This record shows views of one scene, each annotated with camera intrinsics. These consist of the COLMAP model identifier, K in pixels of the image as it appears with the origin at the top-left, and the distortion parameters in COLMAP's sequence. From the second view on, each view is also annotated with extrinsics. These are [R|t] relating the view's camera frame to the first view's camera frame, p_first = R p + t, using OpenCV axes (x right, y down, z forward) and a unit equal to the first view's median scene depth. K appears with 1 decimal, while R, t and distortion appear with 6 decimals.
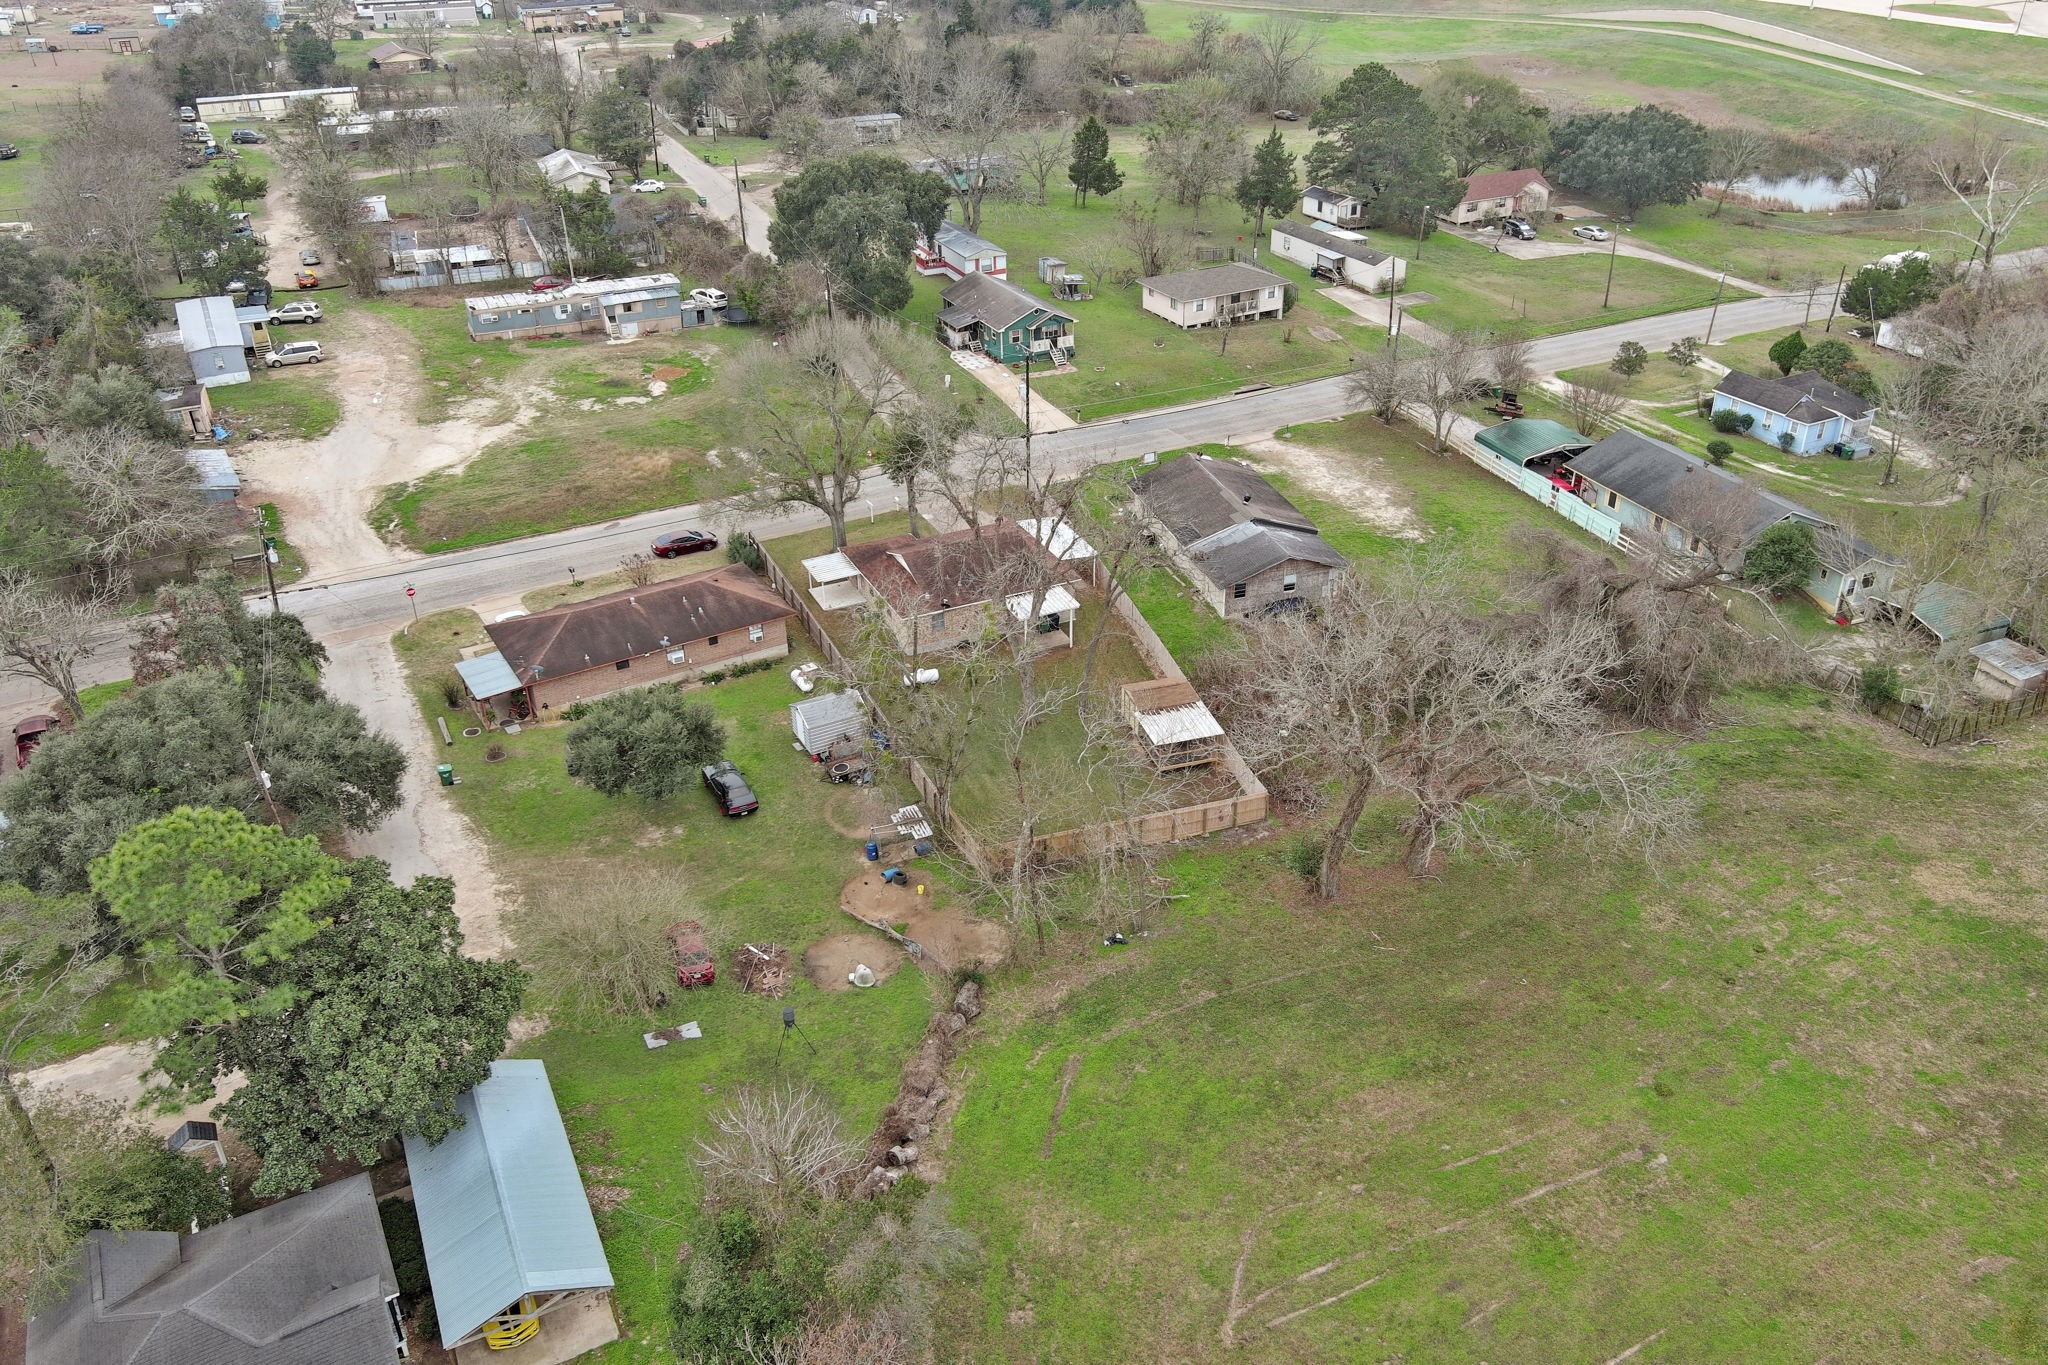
lens RADIAL K [[1578.4, 0, 1027.3], [0, 1578.4, 684.2], [0, 0, 1]] dist [0.031162, -0.046642]
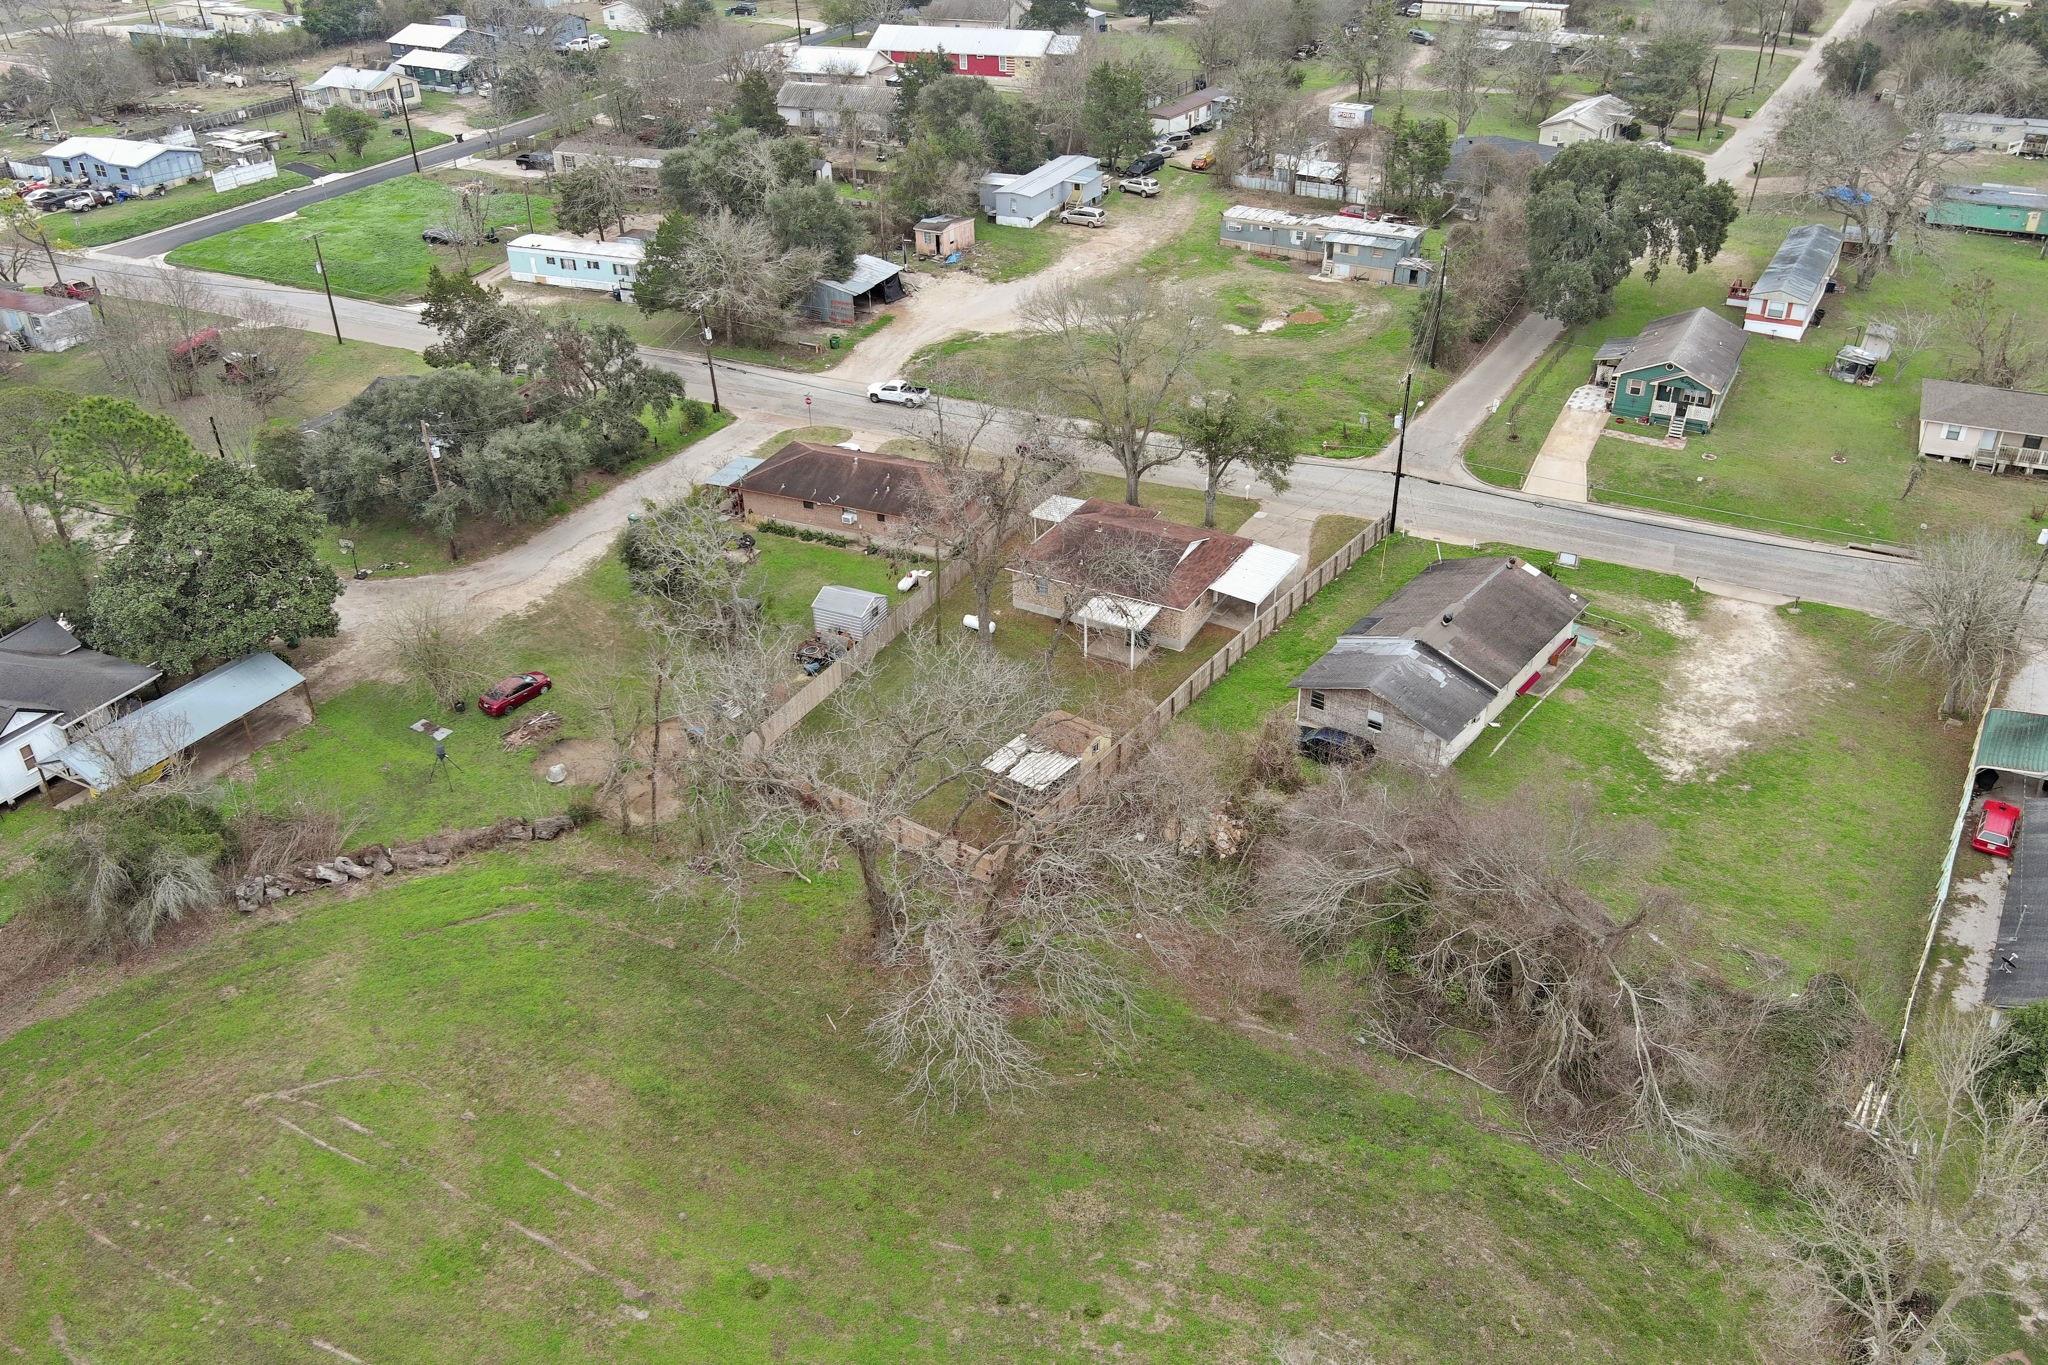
lens RADIAL K [[1578.4, 0, 1027.3], [0, 1578.4, 684.2], [0, 0, 1]] dist [0.031162, -0.046642]
pose [[0.577532, 0.427562, -0.695447, 0.471816], [-0.392249, 0.892437, 0.222929, -0.145822], [0.715959, 0.144040, 0.683122, 0.229454]]
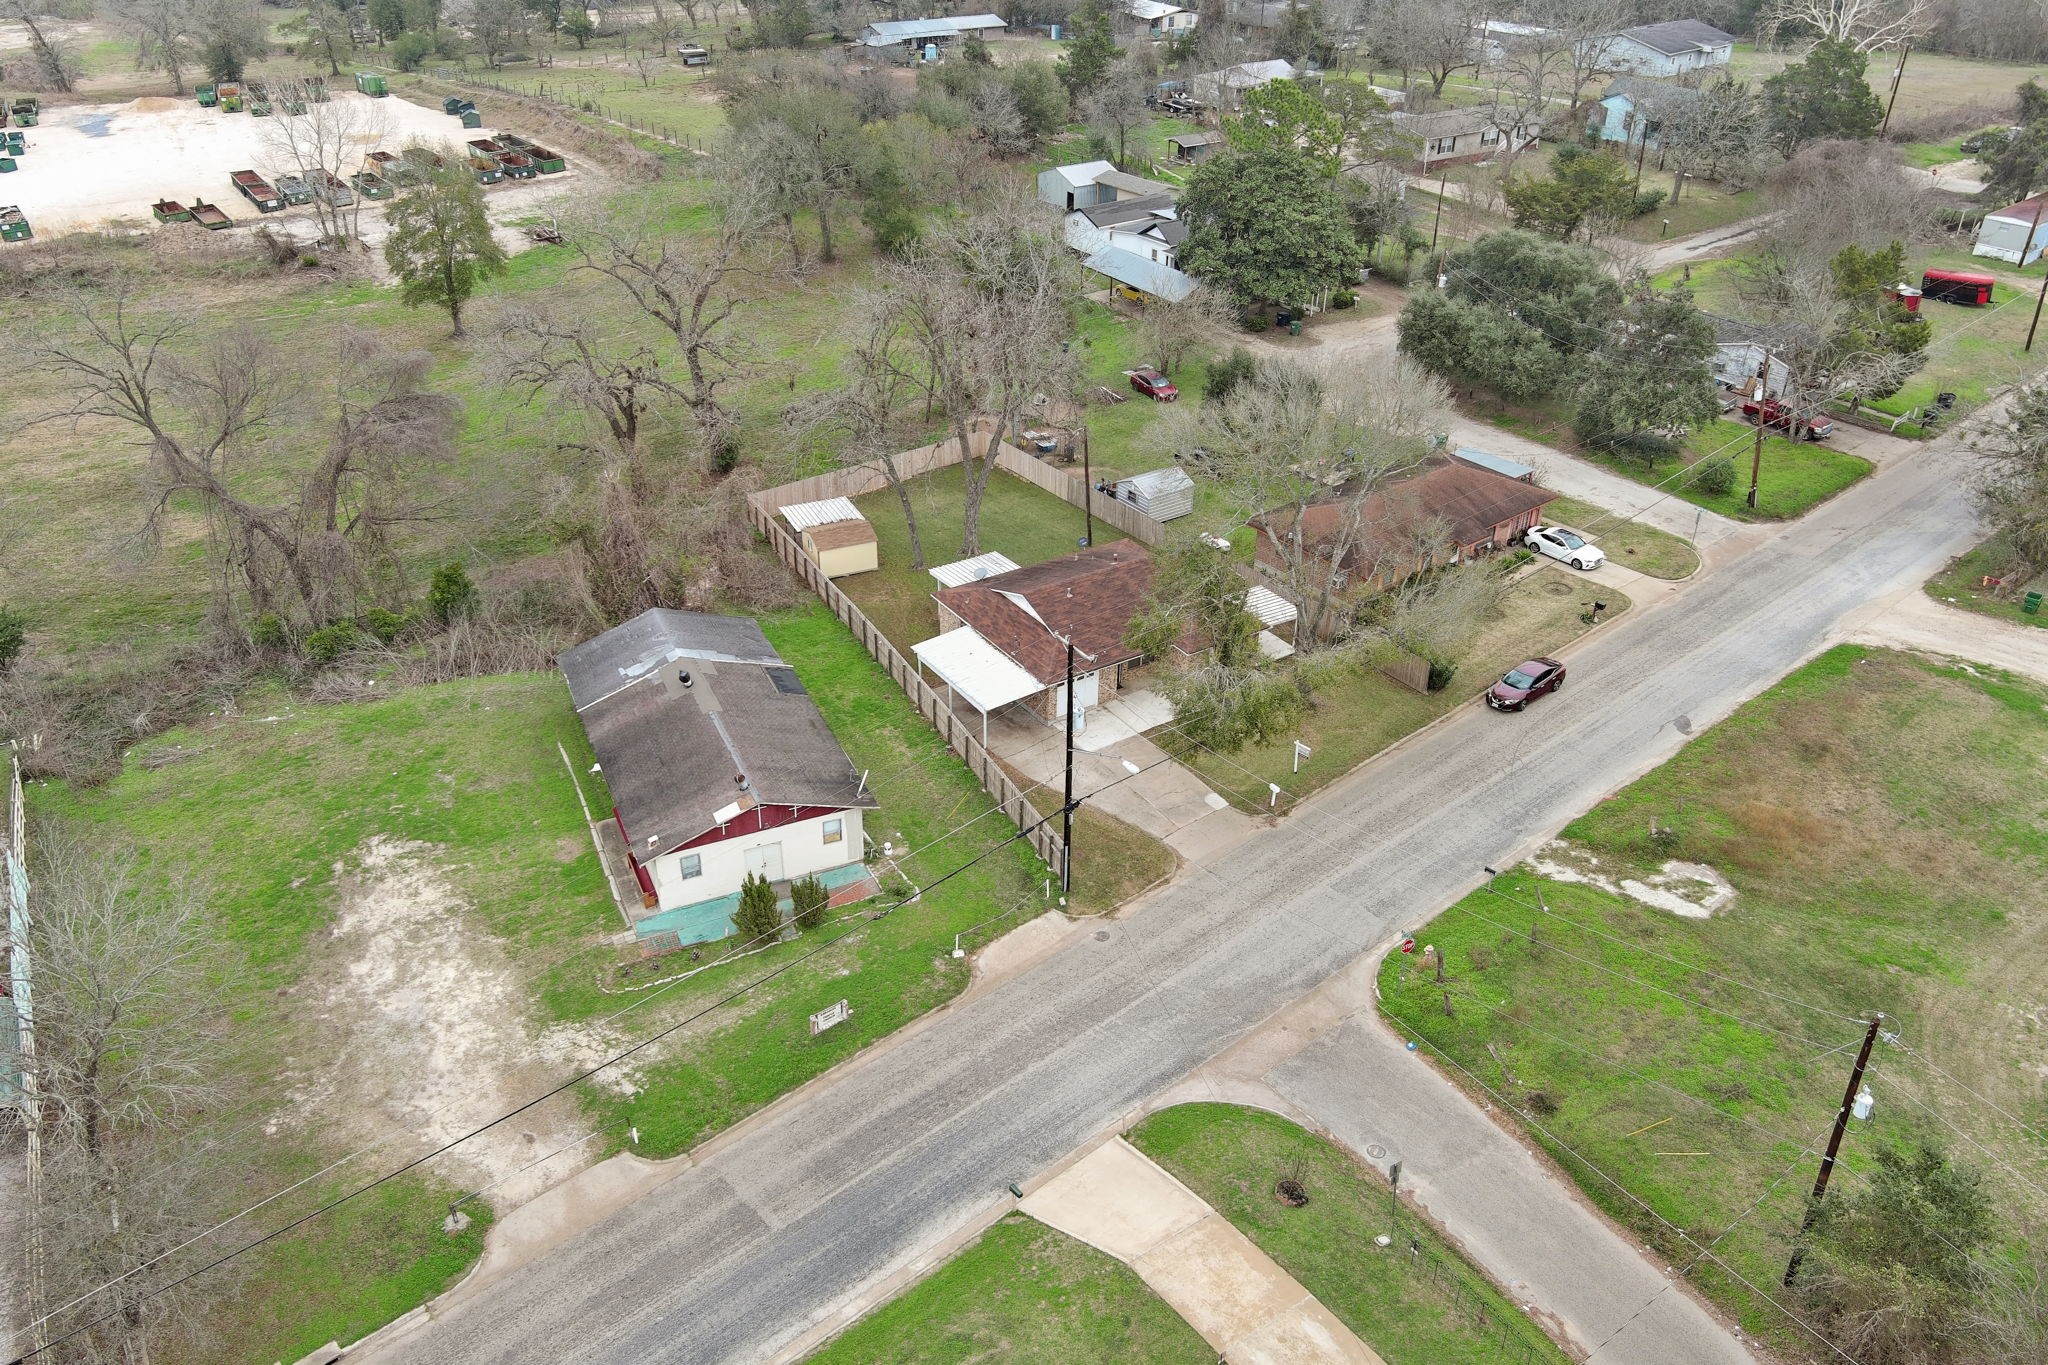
lens RADIAL K [[1578.4, 0, 1027.3], [0, 1578.4, 684.2], [0, 0, 1]] dist [0.031162, -0.046642]
pose [[-0.989276, 0.078995, -0.122856, 0.064144], [-0.068060, 0.494921, 0.866268, -0.536622], [0.129234, 0.865340, -0.484237, 1.050551]]
